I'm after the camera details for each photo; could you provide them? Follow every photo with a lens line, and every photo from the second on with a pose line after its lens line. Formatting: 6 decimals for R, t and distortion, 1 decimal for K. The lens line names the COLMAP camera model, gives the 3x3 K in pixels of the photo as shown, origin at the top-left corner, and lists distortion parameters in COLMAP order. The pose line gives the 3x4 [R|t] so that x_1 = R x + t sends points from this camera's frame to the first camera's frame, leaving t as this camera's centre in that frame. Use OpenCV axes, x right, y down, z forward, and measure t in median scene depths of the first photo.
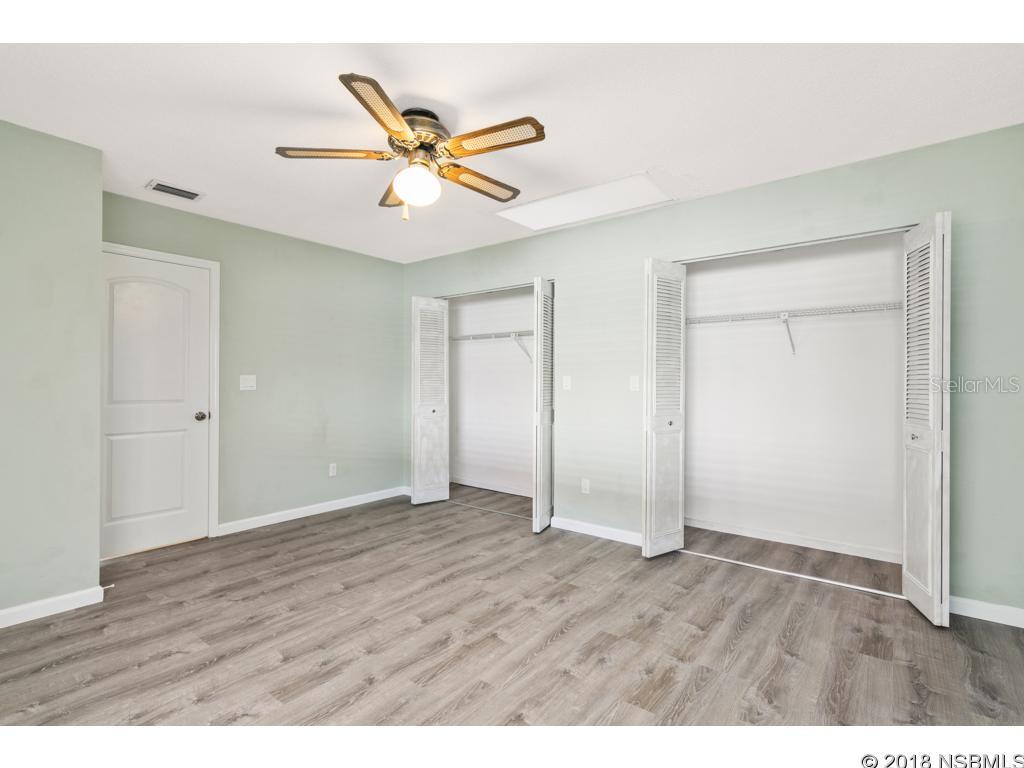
lens RADIAL K [[493.8, 0, 512.0], [0, 493.8, 384.0], [0, 0, 1]] dist [0.001182, 0.000569]
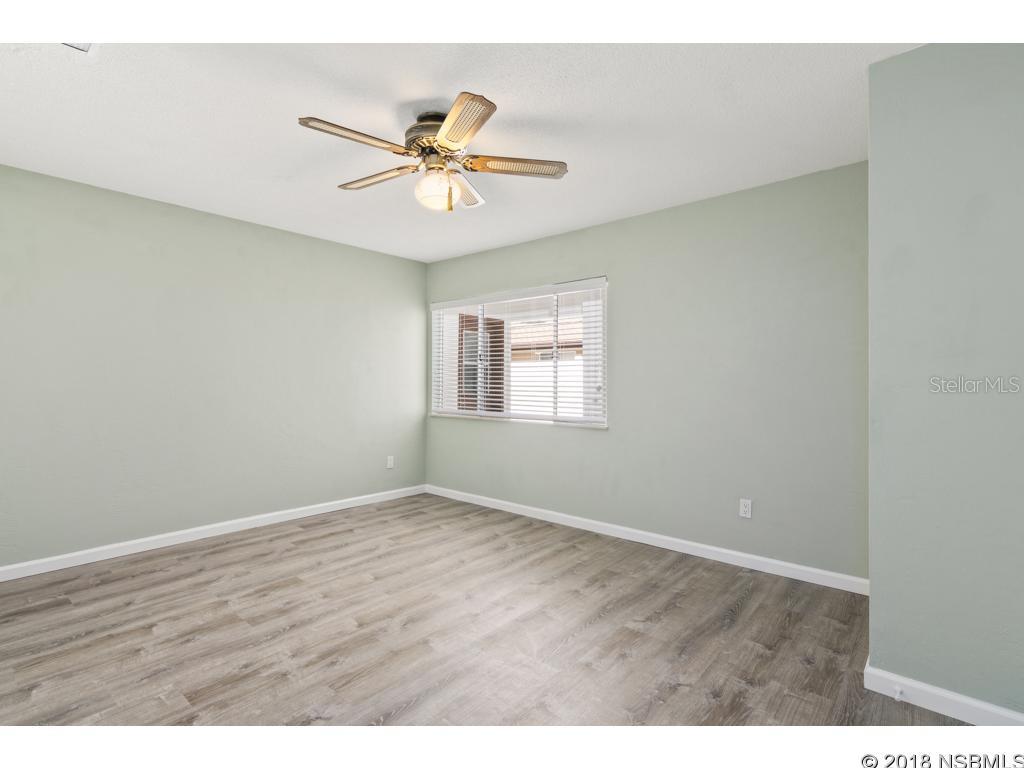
lens RADIAL K [[493.8, 0, 512.0], [0, 493.8, 384.0], [0, 0, 1]] dist [0.001182, 0.000569]
pose [[-0.998920, -0.006430, 0.046020, -0.400907], [-0.006079, 0.999951, 0.007749, -0.007662], [-0.046068, 0.007461, -0.998910, 2.030572]]
